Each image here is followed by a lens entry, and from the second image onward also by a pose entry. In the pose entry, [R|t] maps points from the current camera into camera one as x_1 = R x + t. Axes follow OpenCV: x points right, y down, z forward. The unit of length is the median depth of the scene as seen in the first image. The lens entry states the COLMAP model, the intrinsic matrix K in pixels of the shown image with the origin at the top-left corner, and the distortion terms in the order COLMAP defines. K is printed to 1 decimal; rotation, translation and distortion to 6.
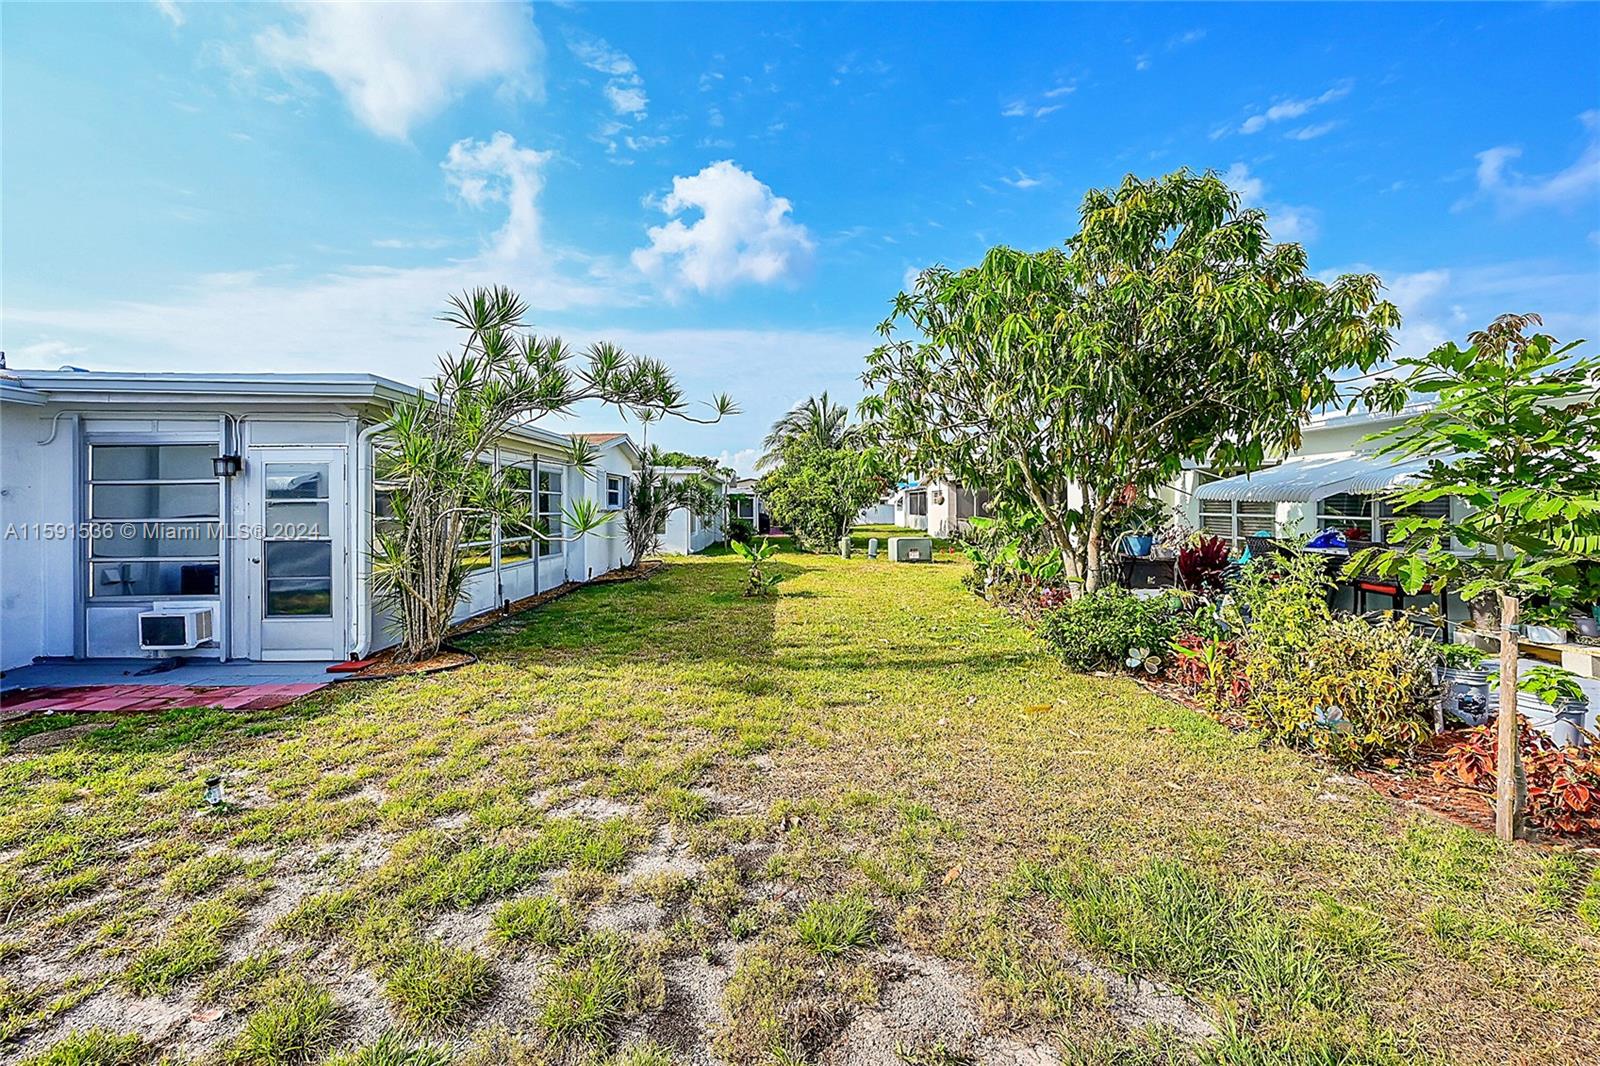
lens RADIAL K [[652.8, 0, 809.7], [0, 652.8, 517.5], [0, 0, 1]] dist [-0.001090, 0.000163]
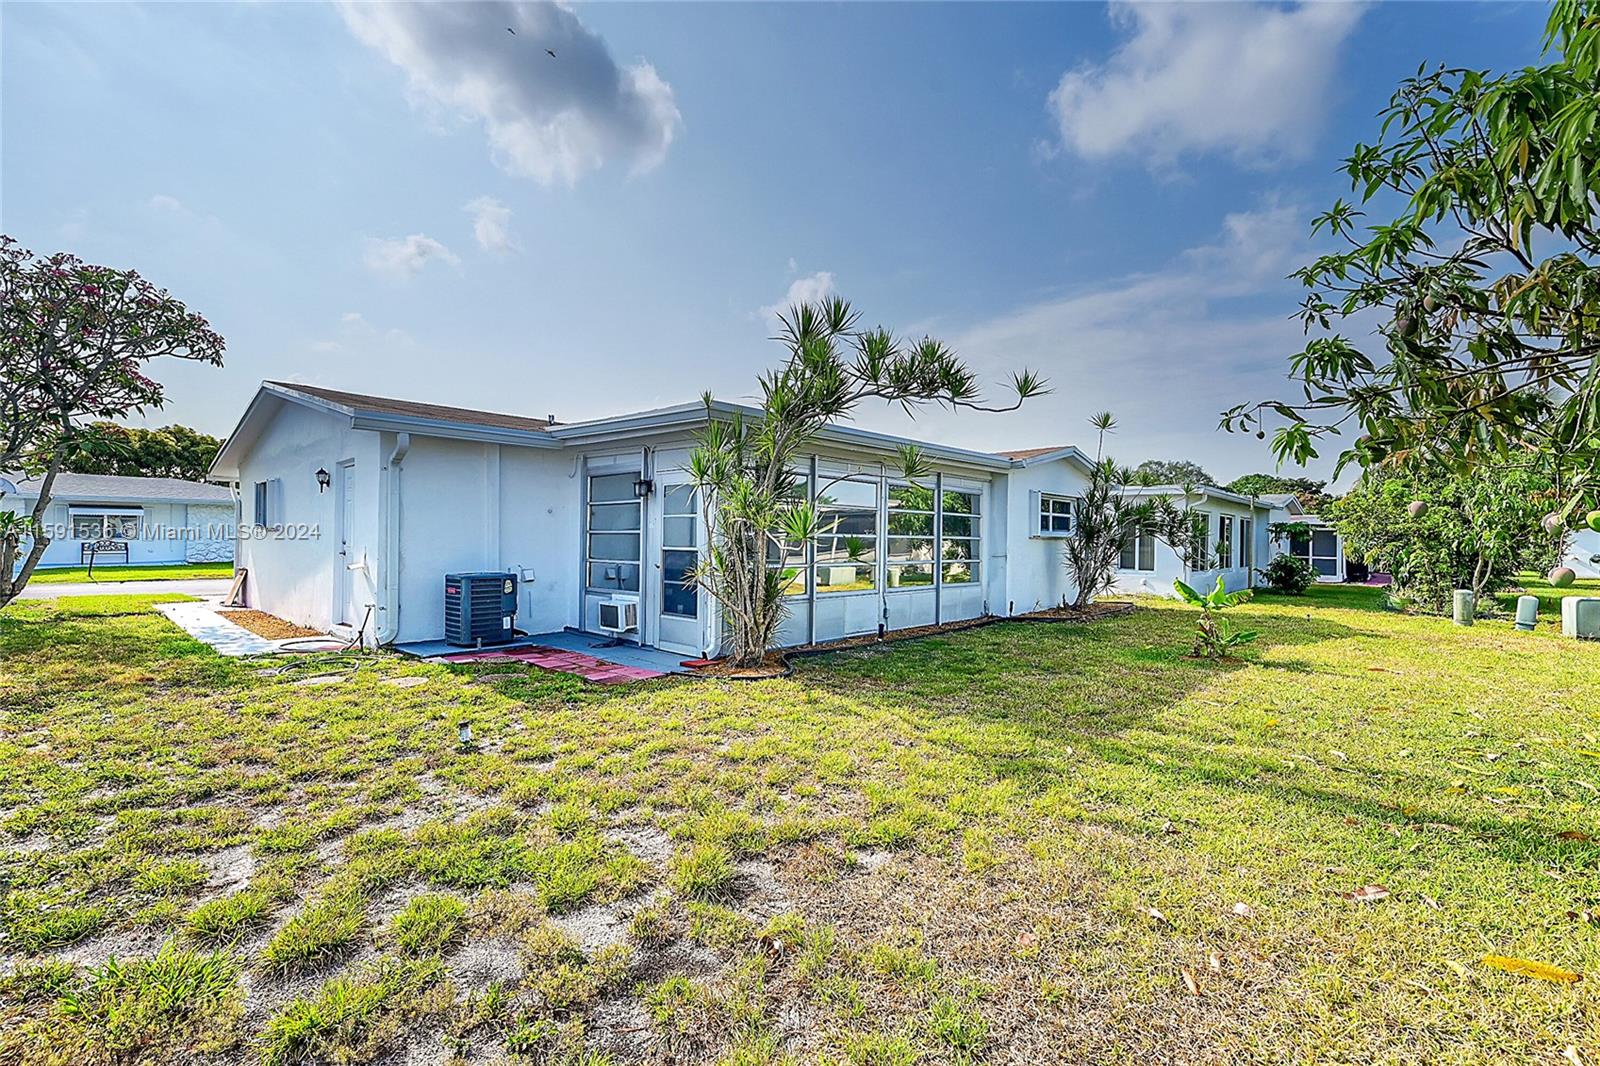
lens RADIAL K [[714.0, 0, 793.6], [0, 714.0, 537.4], [0, 0, 1]] dist [0.000467, 0.000110]
pose [[0.707026, 0.013811, -0.707053, 0.268536], [-0.029865, 0.999500, -0.010340, 0.019998], [0.706557, 0.028427, 0.707085, 0.242249]]
